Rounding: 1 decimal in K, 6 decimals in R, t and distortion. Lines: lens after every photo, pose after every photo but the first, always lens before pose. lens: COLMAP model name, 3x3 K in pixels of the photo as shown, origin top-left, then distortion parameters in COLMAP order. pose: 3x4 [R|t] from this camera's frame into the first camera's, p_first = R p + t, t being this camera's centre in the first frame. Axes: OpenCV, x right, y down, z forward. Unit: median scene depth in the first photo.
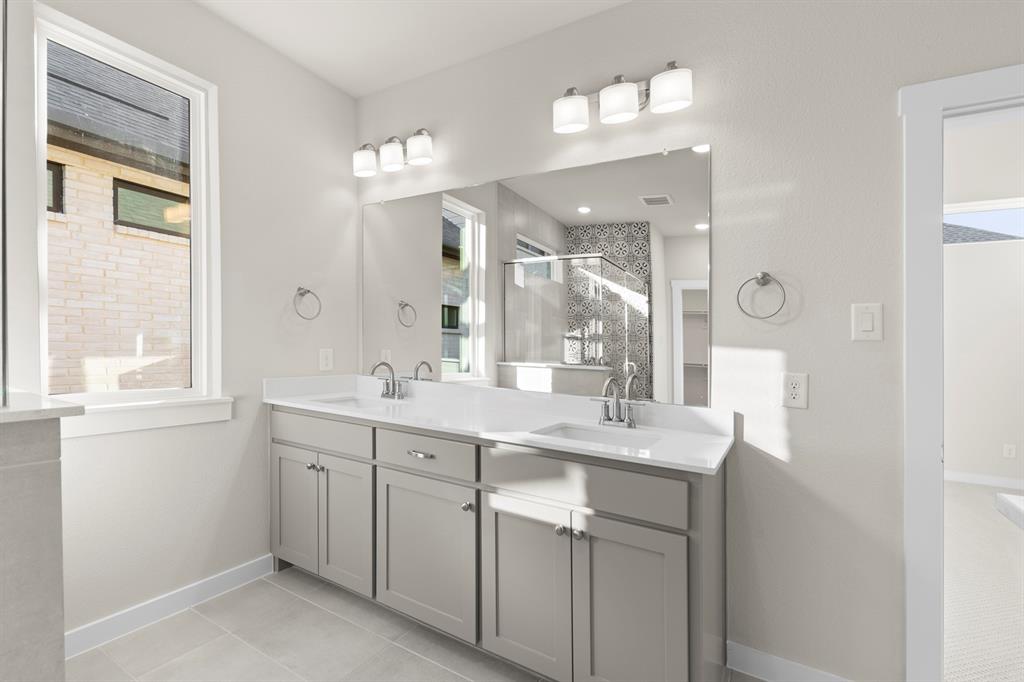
lens RADIAL K [[459.0, 0, 512.0], [0, 459.0, 341.0], [0, 0, 1]] dist [0.000309, -0.000267]
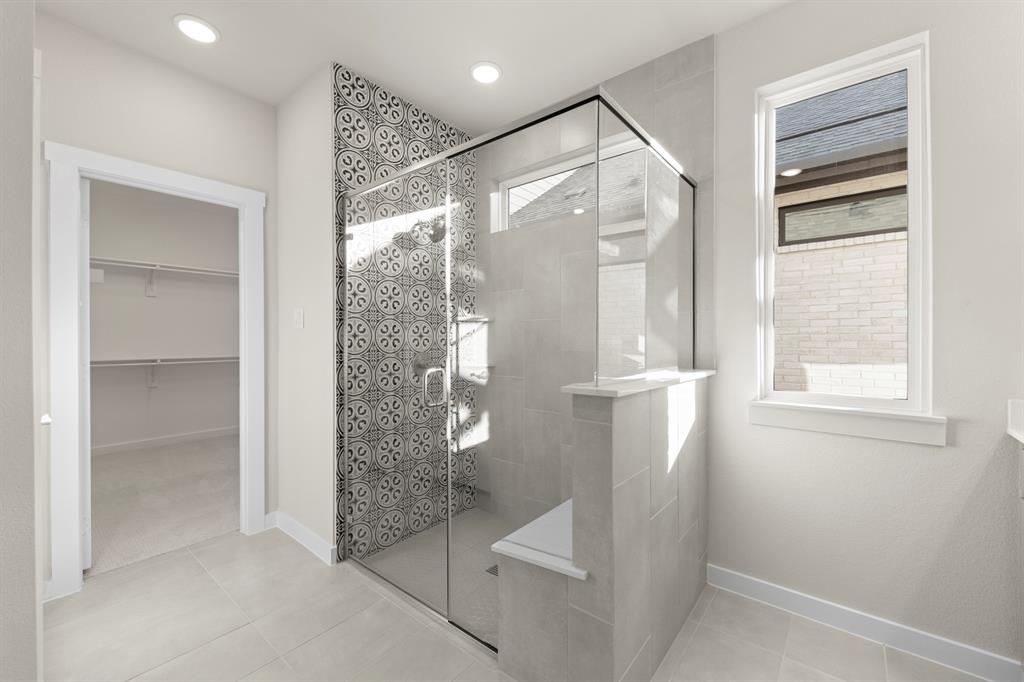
lens RADIAL K [[417.3, 0, 512.0], [0, 417.3, 341.0], [0, 0, 1]] dist [0.000813, 0.000094]
pose [[-0.156912, -0.027762, -0.987222, 0.999451], [0.008539, 0.999529, -0.029465, 0.033045], [0.987576, -0.013053, -0.156601, 1.801272]]
